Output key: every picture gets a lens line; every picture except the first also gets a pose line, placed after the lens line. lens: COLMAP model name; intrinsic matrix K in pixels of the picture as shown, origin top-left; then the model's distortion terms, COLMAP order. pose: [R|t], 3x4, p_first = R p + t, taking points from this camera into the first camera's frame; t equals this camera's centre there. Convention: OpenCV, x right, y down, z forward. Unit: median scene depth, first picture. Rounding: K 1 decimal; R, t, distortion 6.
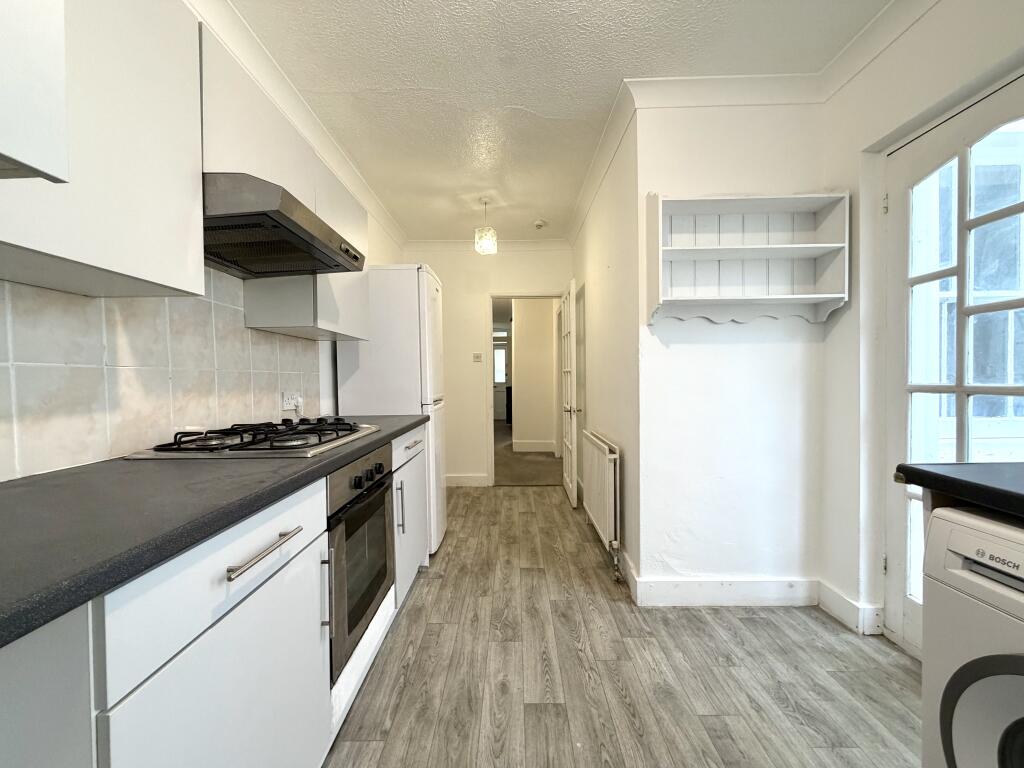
lens RADIAL K [[405.9, 0, 512.0], [0, 405.9, 384.0], [0, 0, 1]] dist [0.000527, 0.000110]
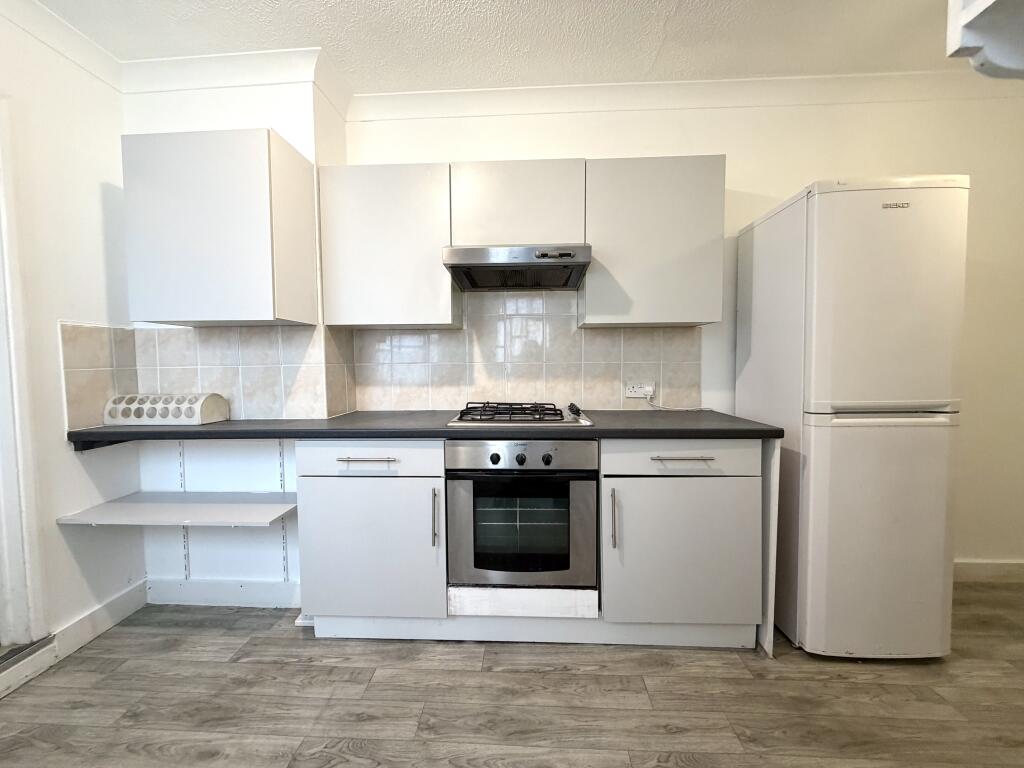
lens RADIAL K [[406.8, 0, 512.7], [0, 406.8, 381.4], [0, 0, 1]] dist [-0.000613, -0.000153]
pose [[-0.040559, 0.062869, -0.997197, 0.823000], [-0.009690, 0.997947, 0.063311, -0.068653], [0.999130, 0.012231, -0.039866, 1.091070]]
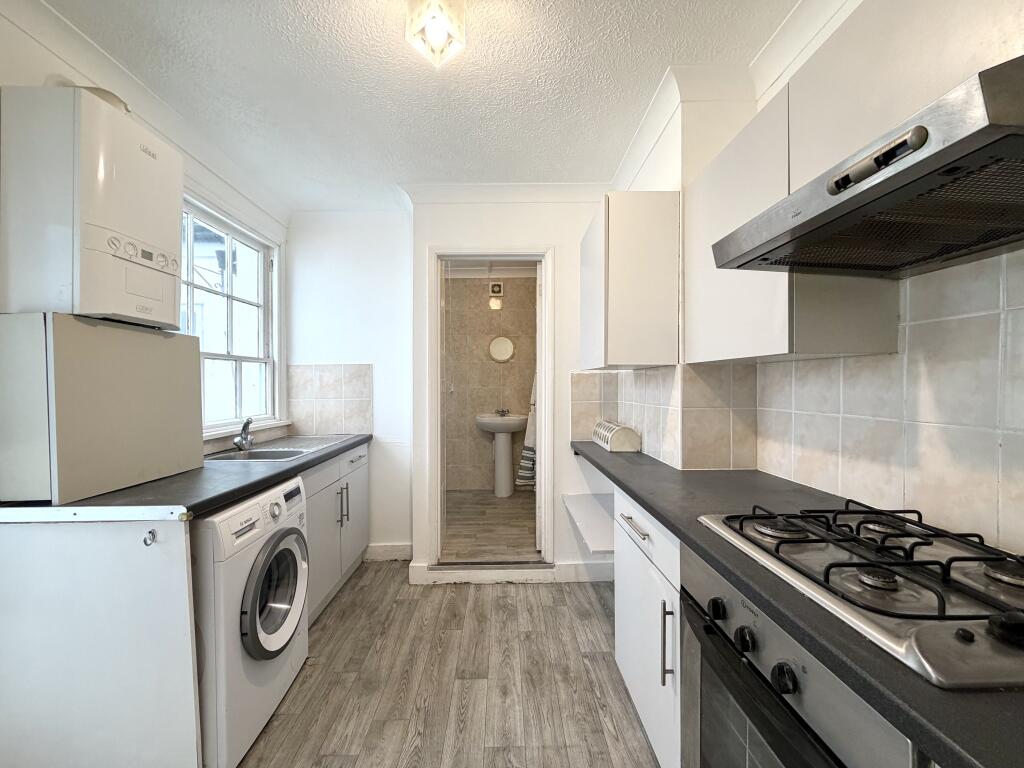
lens RADIAL K [[406.8, 0, 512.7], [0, 406.8, 381.4], [0, 0, 1]] dist [-0.000613, -0.000153]
pose [[-0.999399, 0.011804, -0.032595, -0.016028], [0.011463, 0.999878, 0.010642, -0.135650], [0.032717, 0.010262, -0.999412, 1.635522]]
